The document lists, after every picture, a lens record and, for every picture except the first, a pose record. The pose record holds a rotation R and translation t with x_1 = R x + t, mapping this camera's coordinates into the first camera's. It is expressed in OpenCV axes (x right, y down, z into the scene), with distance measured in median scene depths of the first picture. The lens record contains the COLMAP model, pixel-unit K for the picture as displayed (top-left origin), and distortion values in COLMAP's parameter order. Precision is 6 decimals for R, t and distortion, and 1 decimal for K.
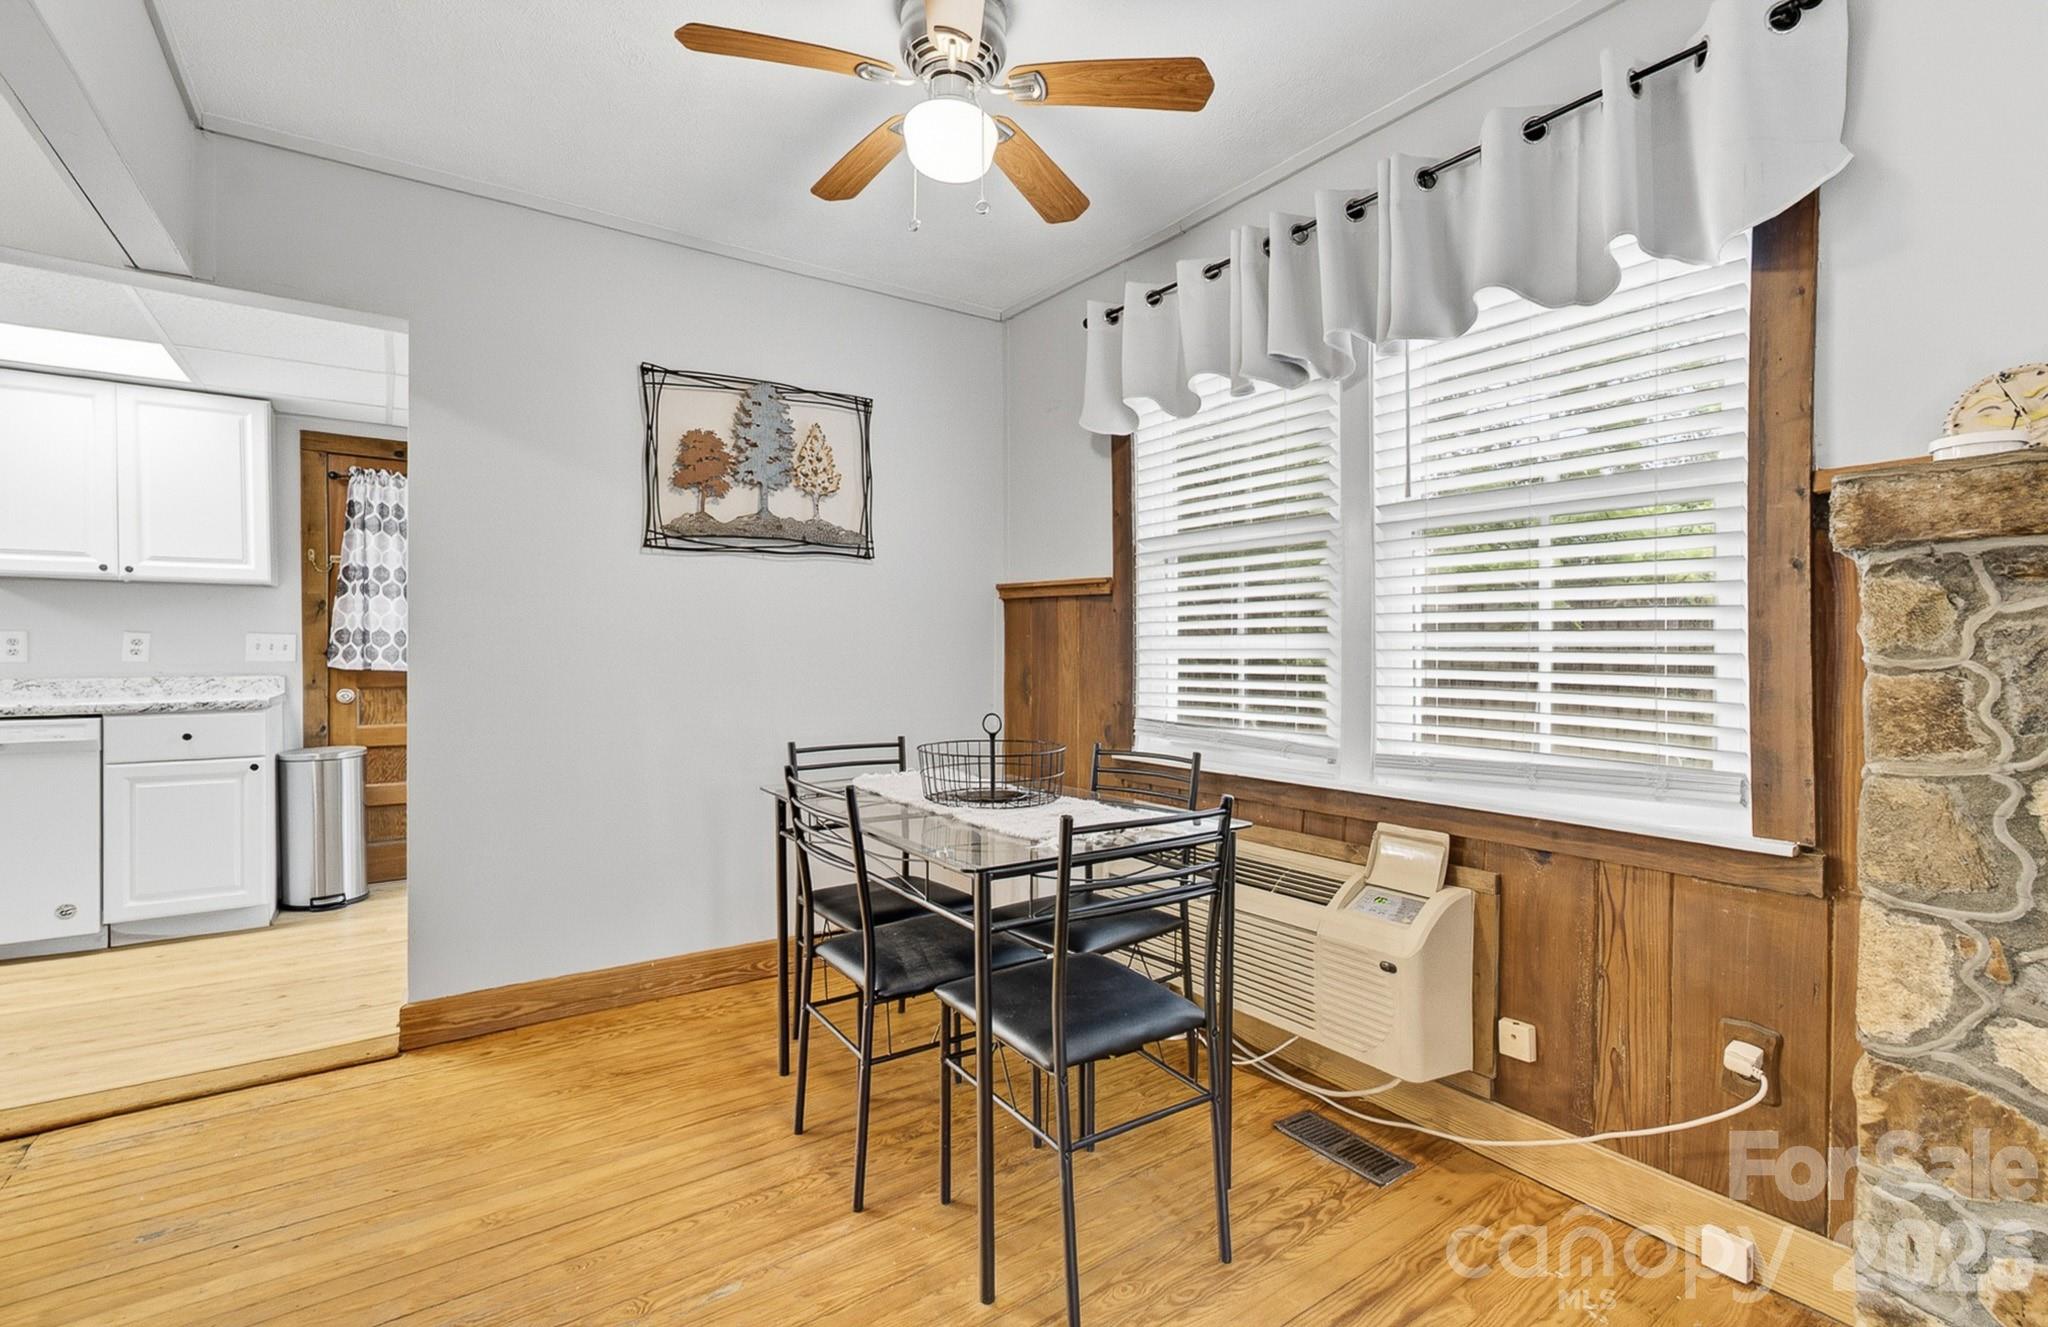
lens RADIAL K [[912.8, 0, 1016.3], [0, 912.8, 646.9], [0, 0, 1]] dist [-0.003110, 0.002756]
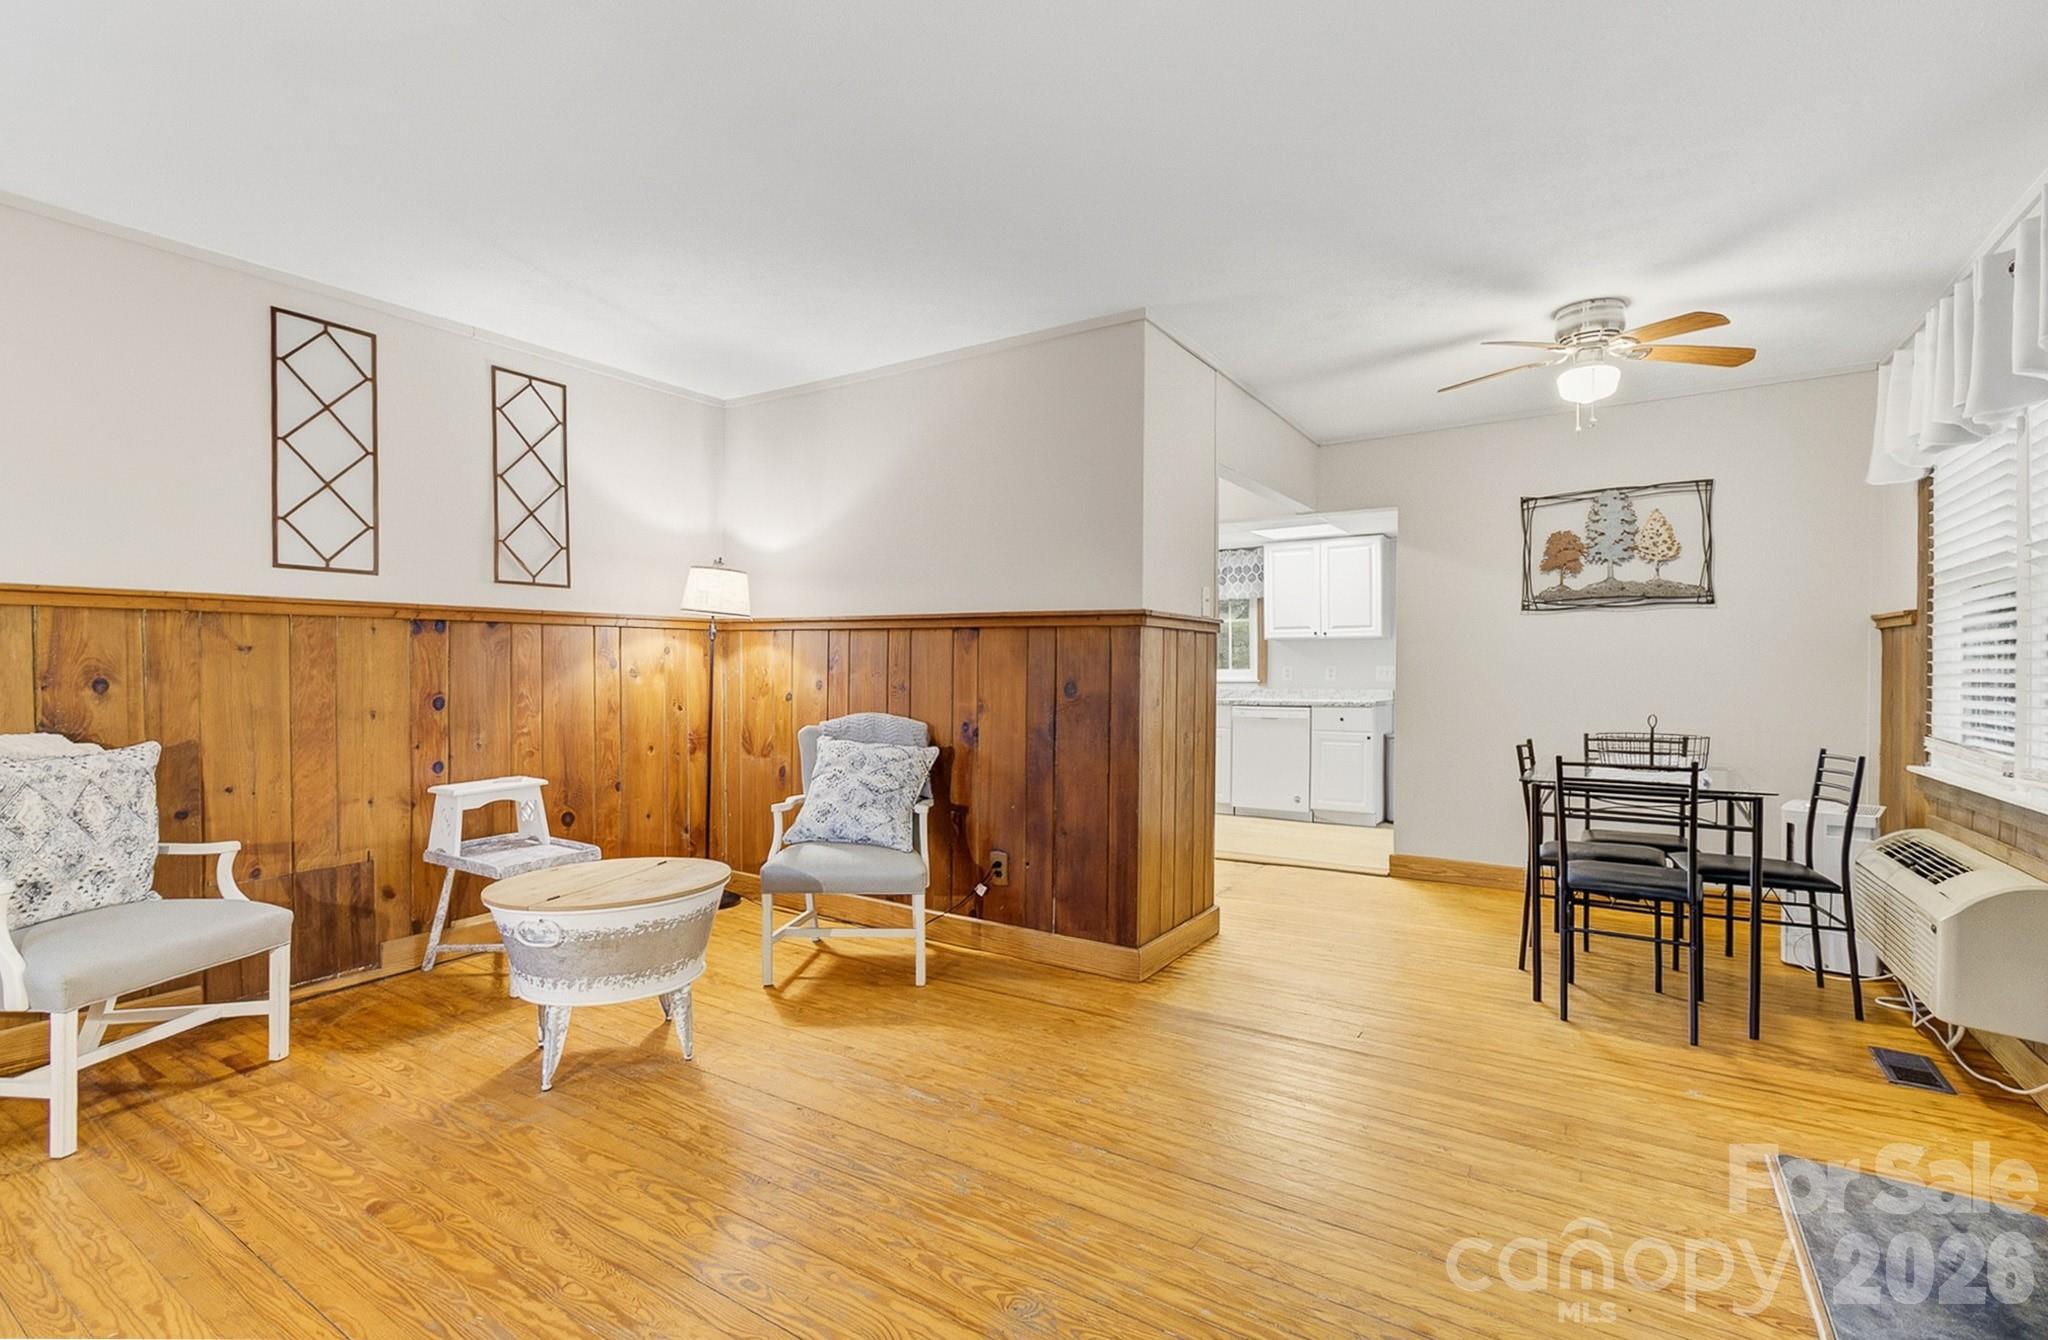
lens RADIAL K [[912.8, 0, 1020.4], [0, 912.8, 670.0], [0, 0, 1]] dist [-0.003110, 0.002756]
pose [[0.378784, -0.003084, -0.925480, 0.735710], [0.001862, 0.999995, -0.002570, -0.002741], [0.925483, -0.000750, 0.378788, -0.427213]]
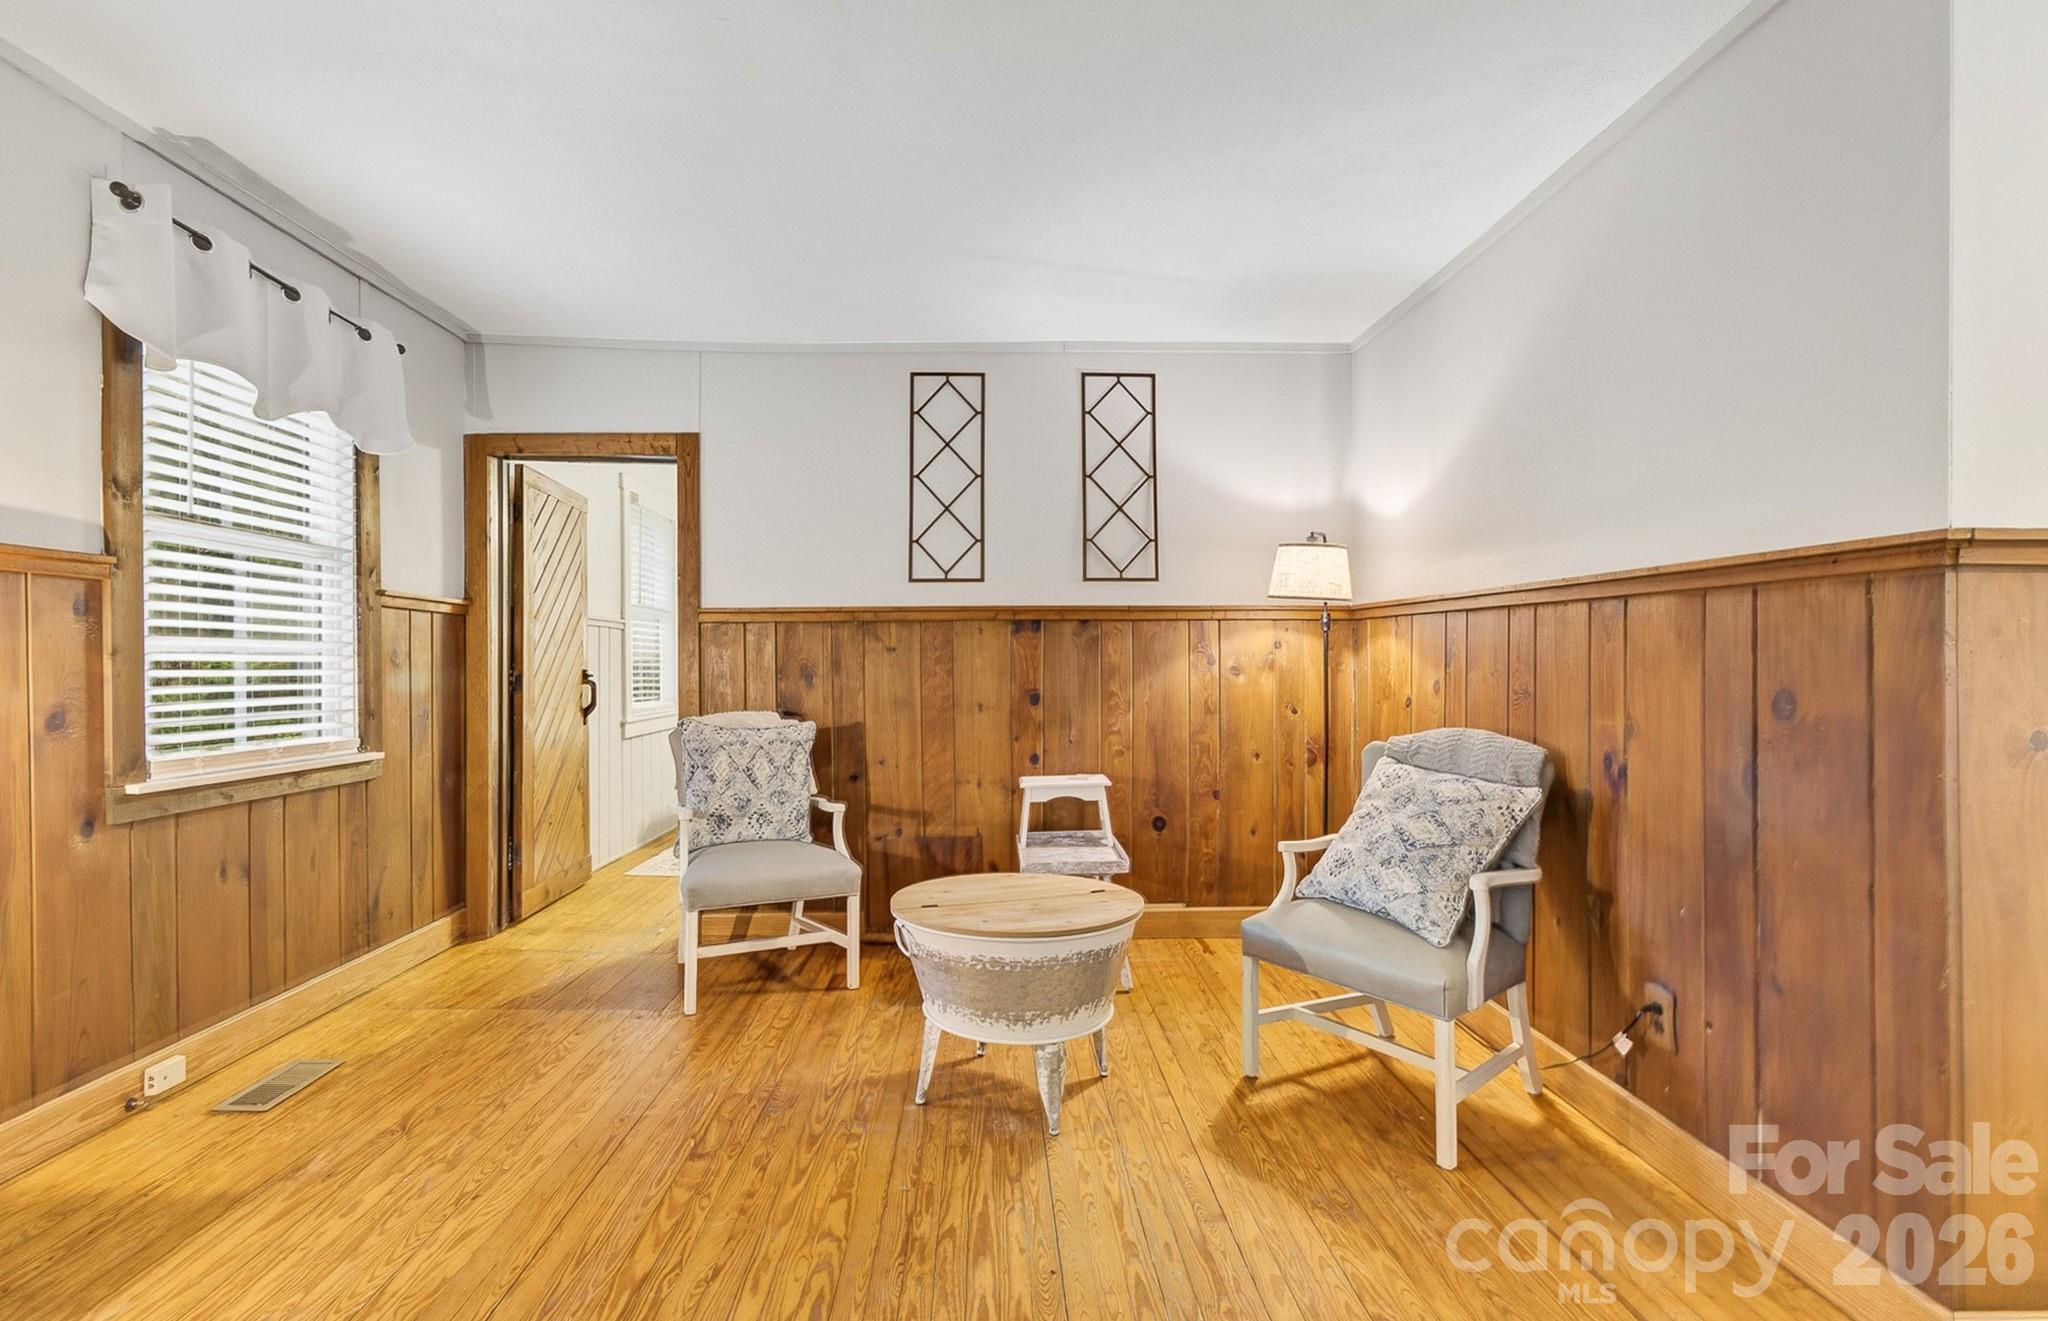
lens RADIAL K [[899.9, 0, 1013.0], [0, 899.9, 648.6], [0, 0, 1]] dist [-0.012822, 0.008353]
pose [[-0.543646, -0.020121, -0.839073, 0.427373], [-0.001768, 0.999738, -0.022829, -0.003647], [0.839312, -0.010928, -0.543539, -0.017851]]
